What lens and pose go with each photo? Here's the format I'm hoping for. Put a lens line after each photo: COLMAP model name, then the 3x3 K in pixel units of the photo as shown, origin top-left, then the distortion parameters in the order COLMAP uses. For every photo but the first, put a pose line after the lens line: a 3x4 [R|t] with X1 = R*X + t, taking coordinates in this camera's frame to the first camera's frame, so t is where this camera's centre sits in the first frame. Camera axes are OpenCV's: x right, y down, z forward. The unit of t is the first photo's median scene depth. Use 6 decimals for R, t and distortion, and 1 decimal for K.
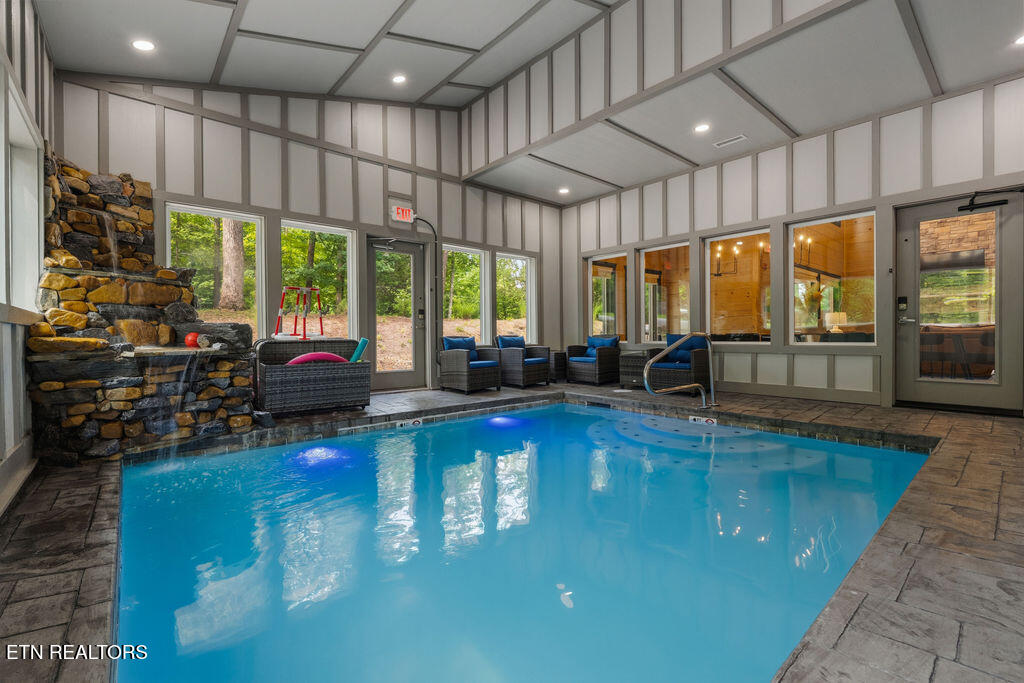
lens RADIAL K [[449.5, 0, 512.0], [0, 449.5, 341.5], [0, 0, 1]] dist [-0.000766, -0.000203]
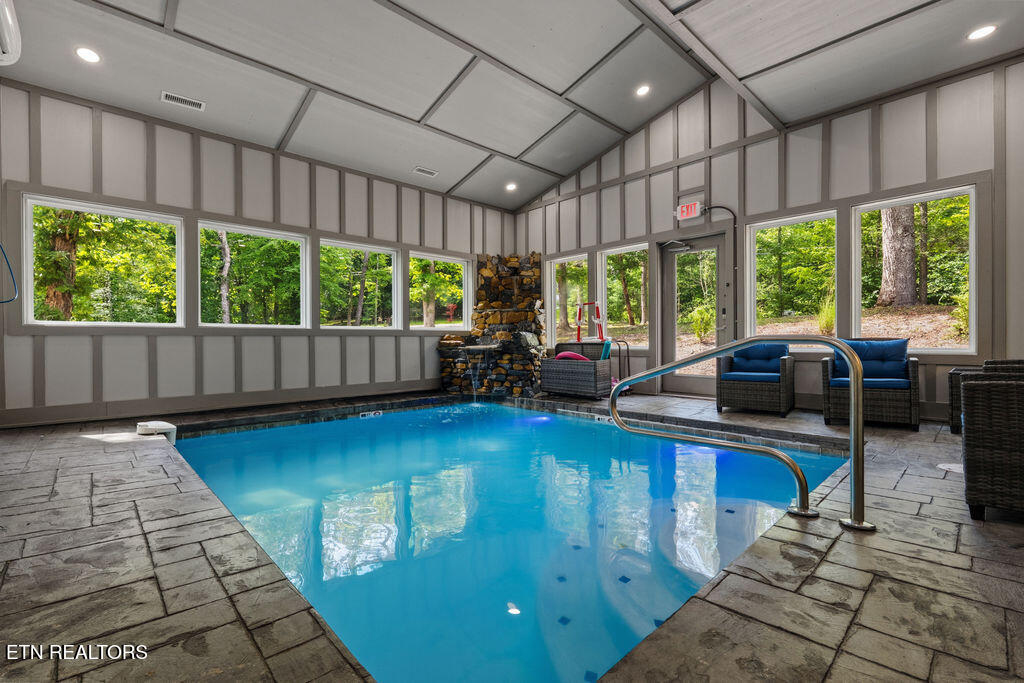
lens RADIAL K [[450.9, 0, 509.9], [0, 450.9, 344.7], [0, 0, 1]] dist [-0.002222, -0.001045]
pose [[0.042101, 0.008810, -0.999075, 0.924699], [-0.009383, 0.999921, 0.008422, -0.006164], [0.999069, 0.009019, 0.042180, 0.780766]]
